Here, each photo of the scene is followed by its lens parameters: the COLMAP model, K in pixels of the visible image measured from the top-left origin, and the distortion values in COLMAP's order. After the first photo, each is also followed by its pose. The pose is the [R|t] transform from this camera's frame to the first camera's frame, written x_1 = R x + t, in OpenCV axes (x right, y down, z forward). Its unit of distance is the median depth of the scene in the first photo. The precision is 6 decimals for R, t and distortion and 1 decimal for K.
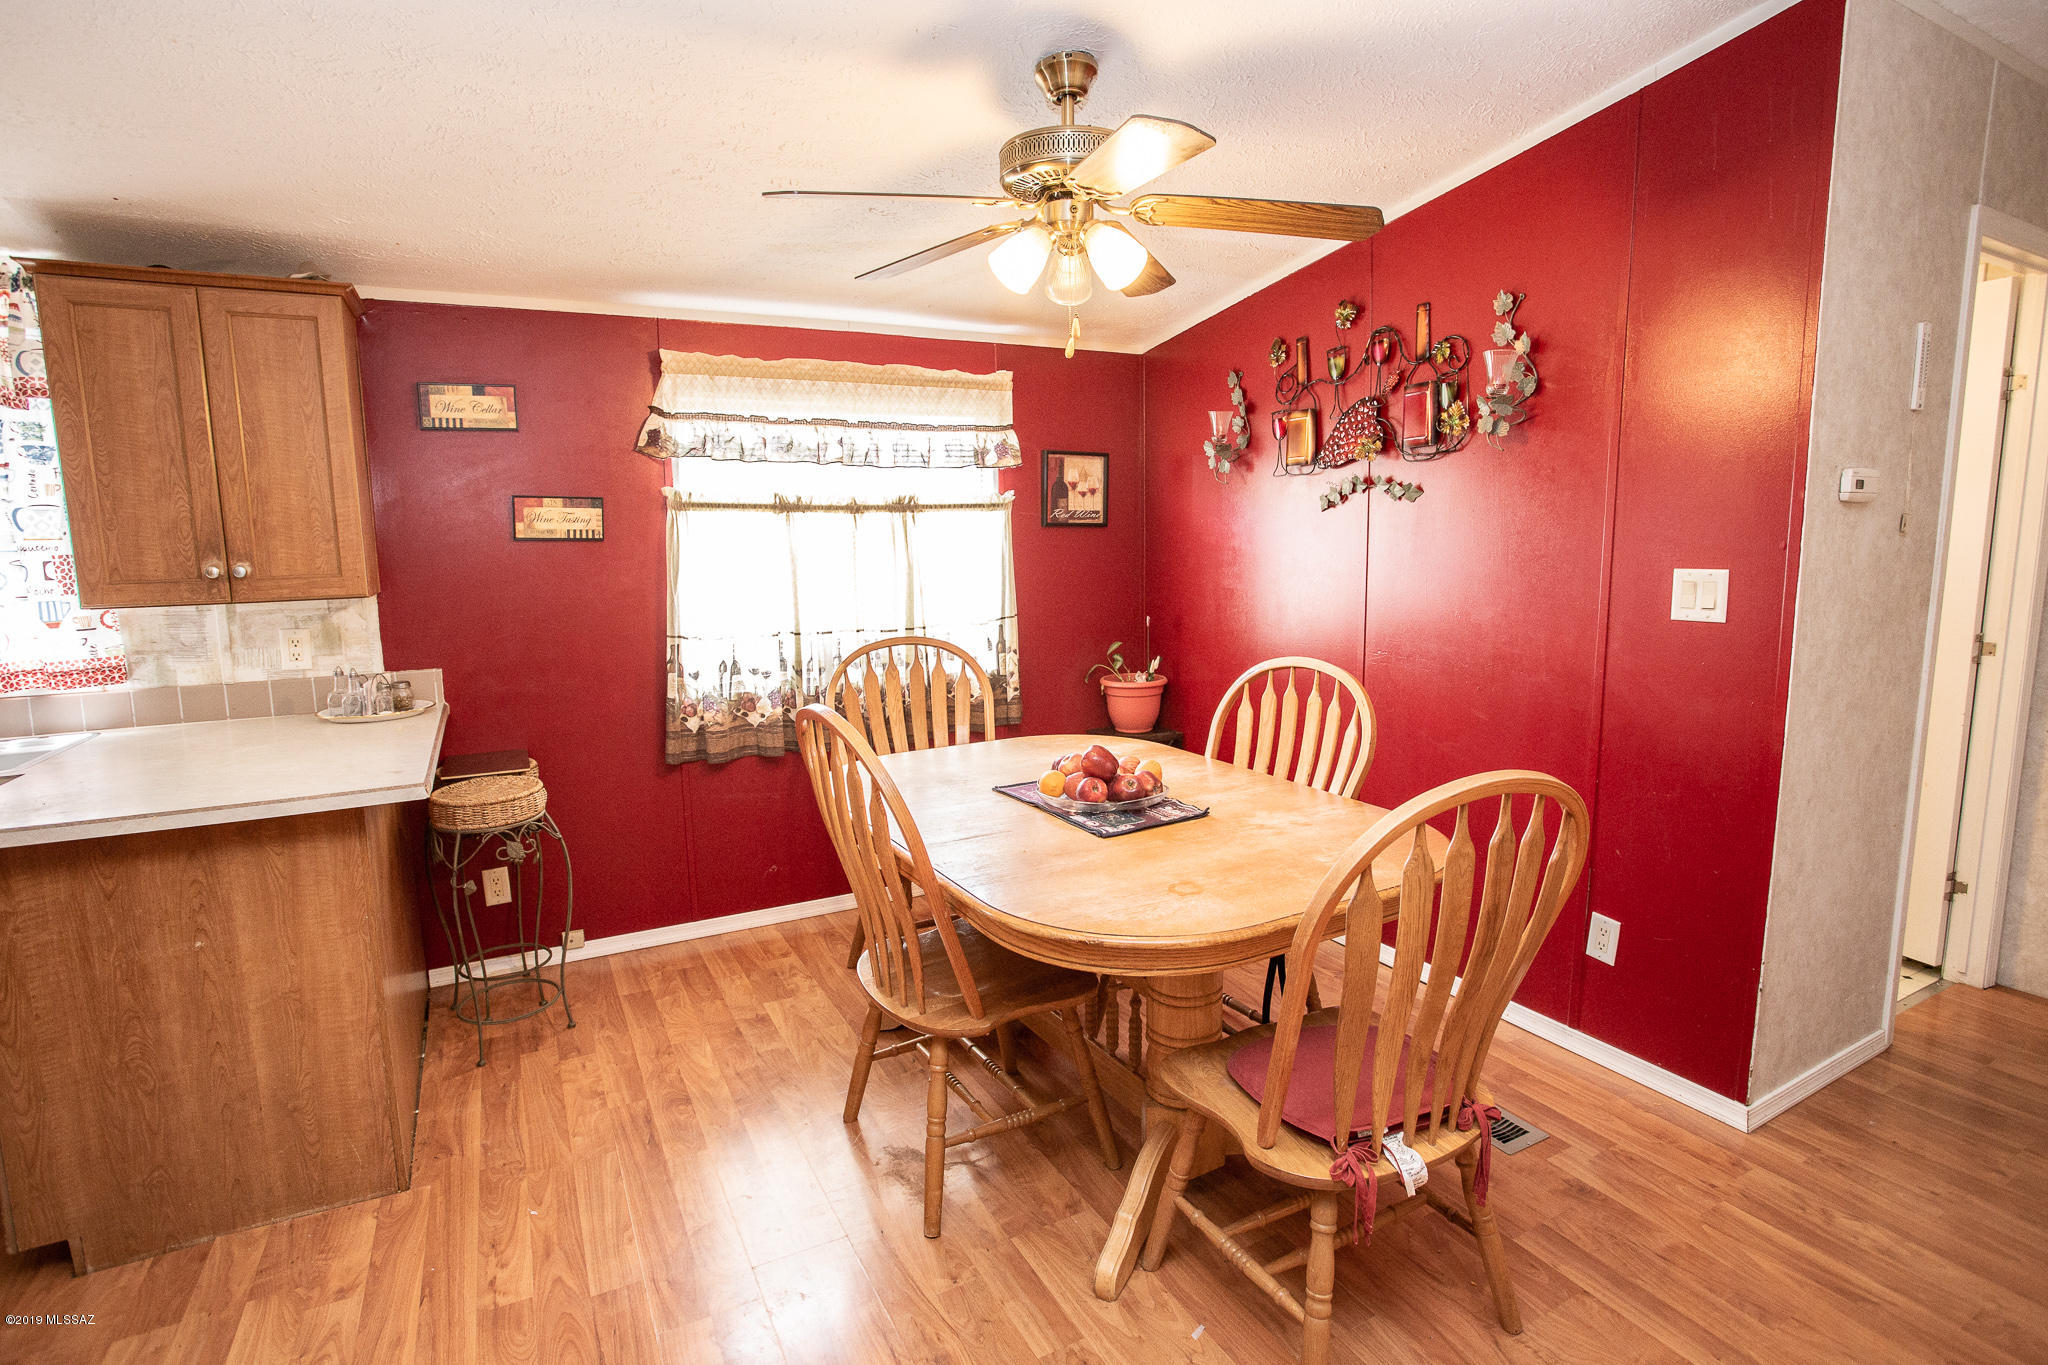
lens RADIAL K [[1022.3, 0, 1016.7], [0, 1022.3, 676.6], [0, 0, 1]] dist [-0.059286, 0.031940]
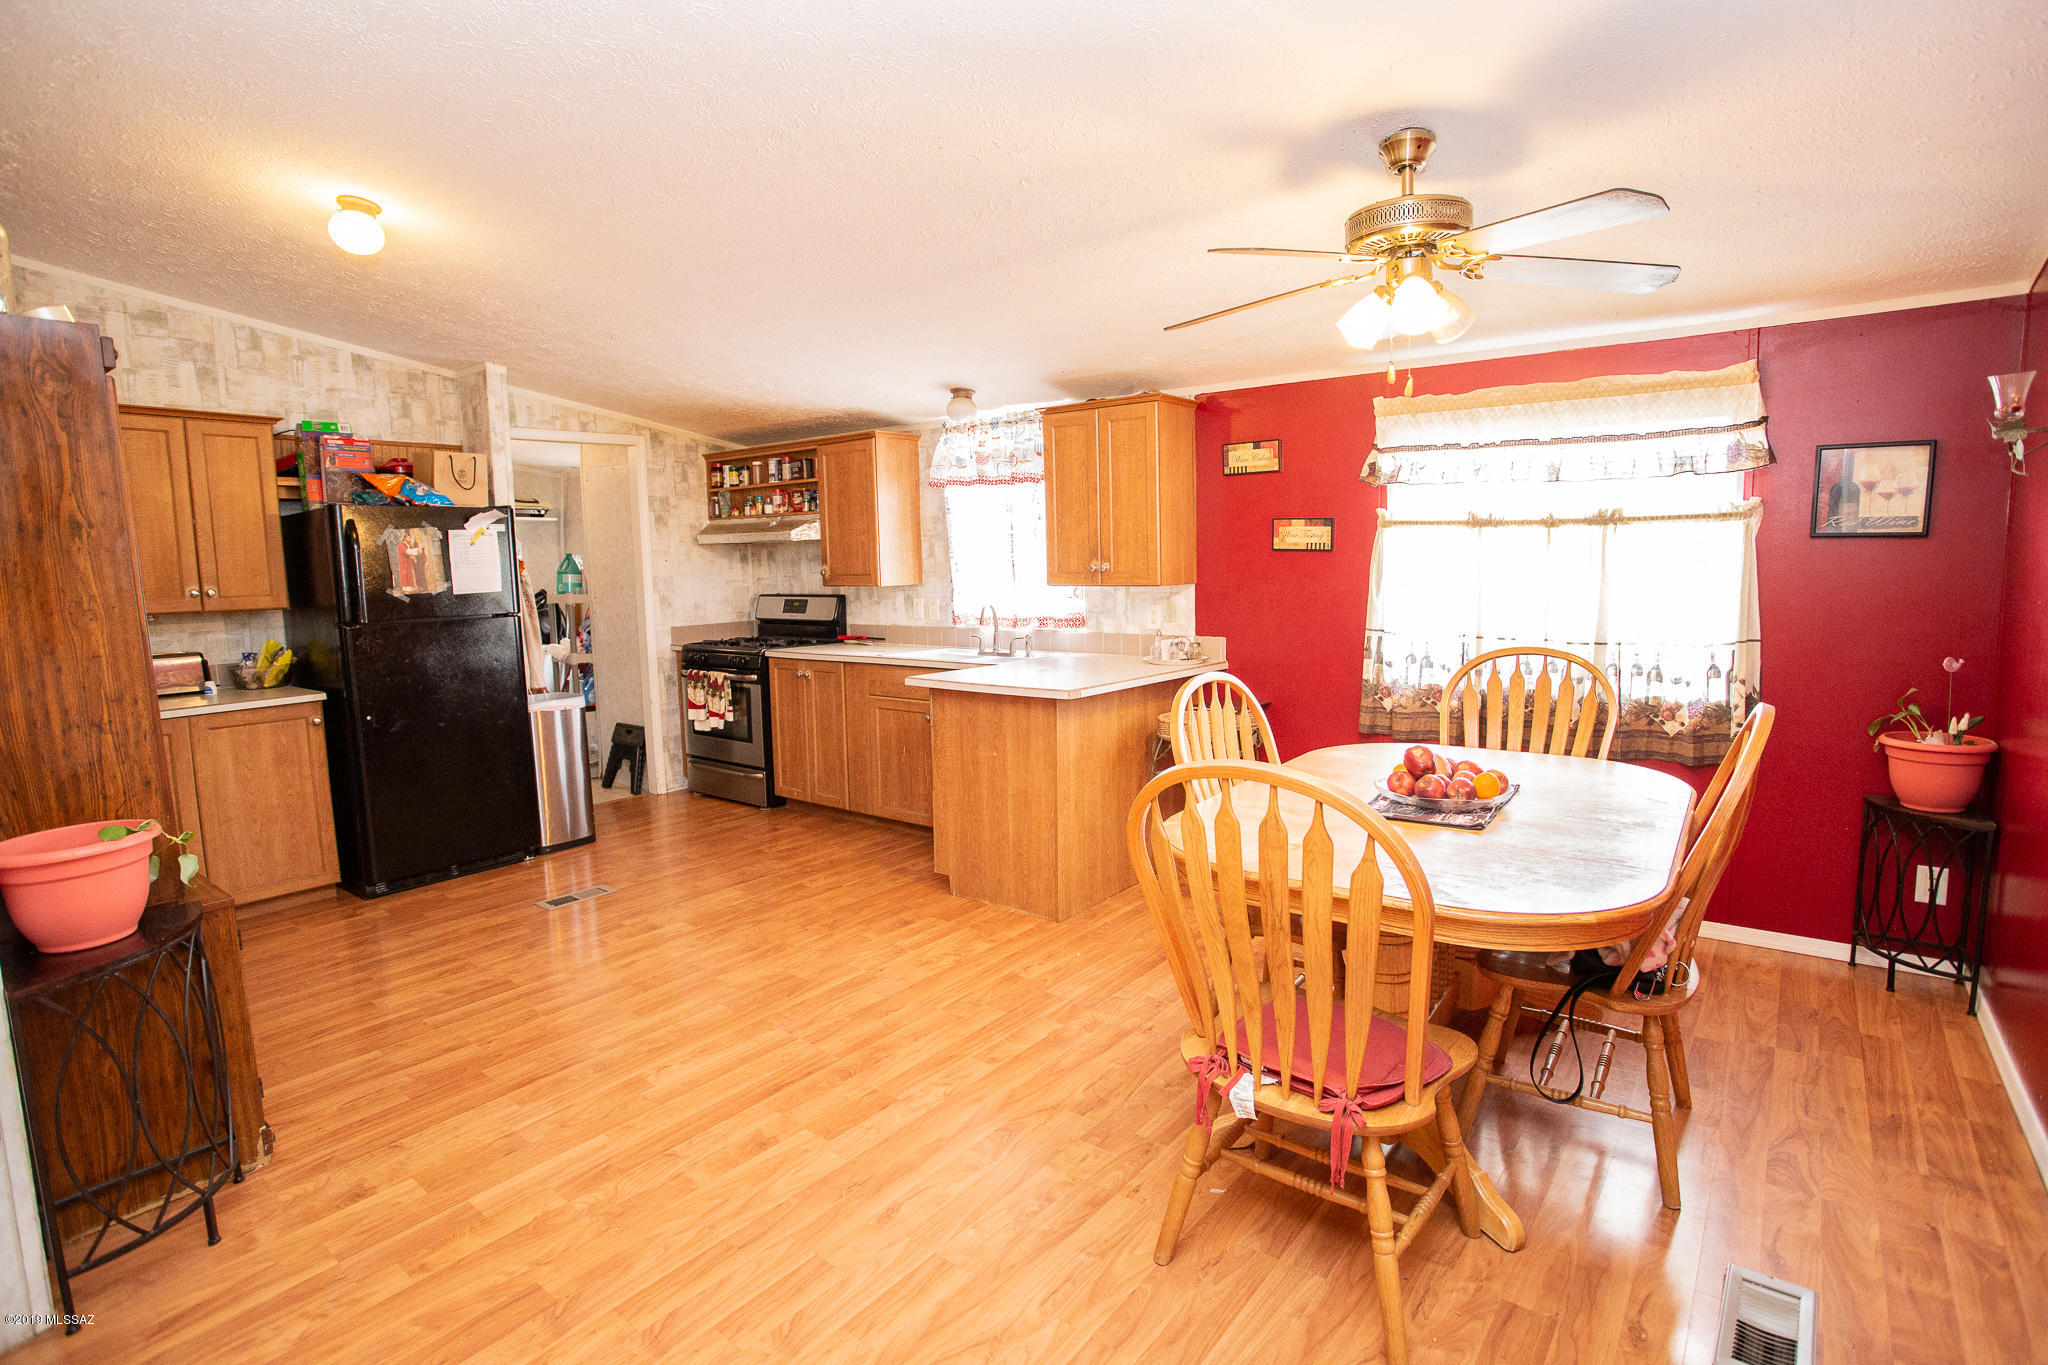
lens RADIAL K [[1022.3, 0, 1016.7], [0, 1022.3, 676.6], [0, 0, 1]] dist [-0.059286, 0.031940]
pose [[0.408871, 0.115828, -0.905212, 0.741567], [-0.115644, 0.990492, 0.074506, -0.030506], [0.905235, 0.074219, 0.418379, 0.122514]]
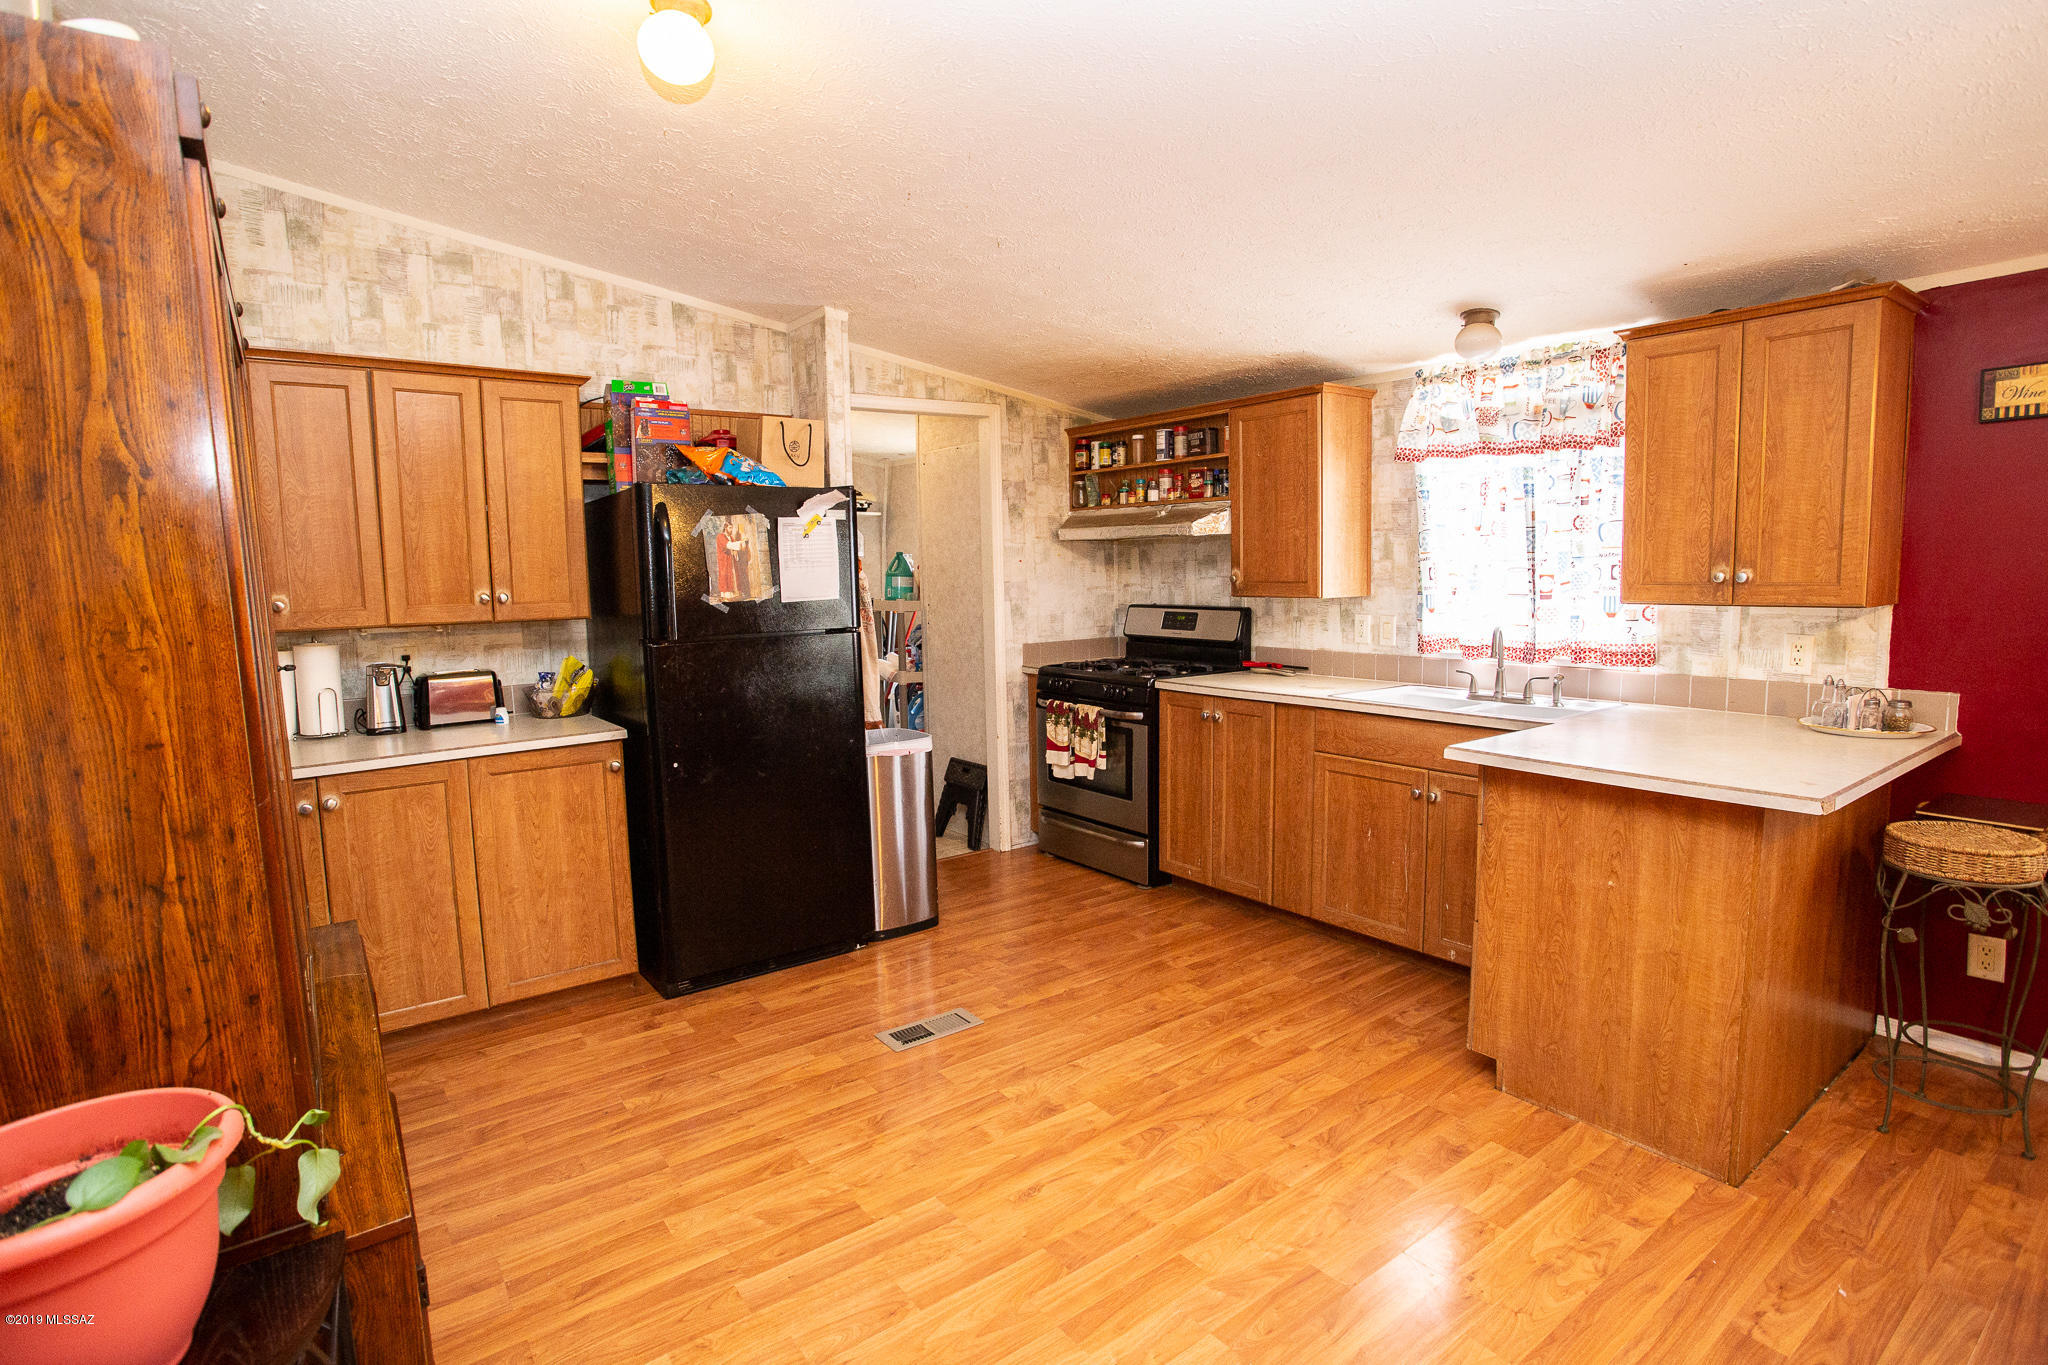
lens RADIAL K [[1007.8, 0, 1024.0], [0, 1007.8, 682.5], [0, 0, 1]] dist [-0.075064, 0.039085]
pose [[0.169797, 0.127708, -0.977169, 0.136479], [-0.124631, 0.986389, 0.107256, -0.007666], [0.977566, 0.103574, 0.183403, 0.043357]]
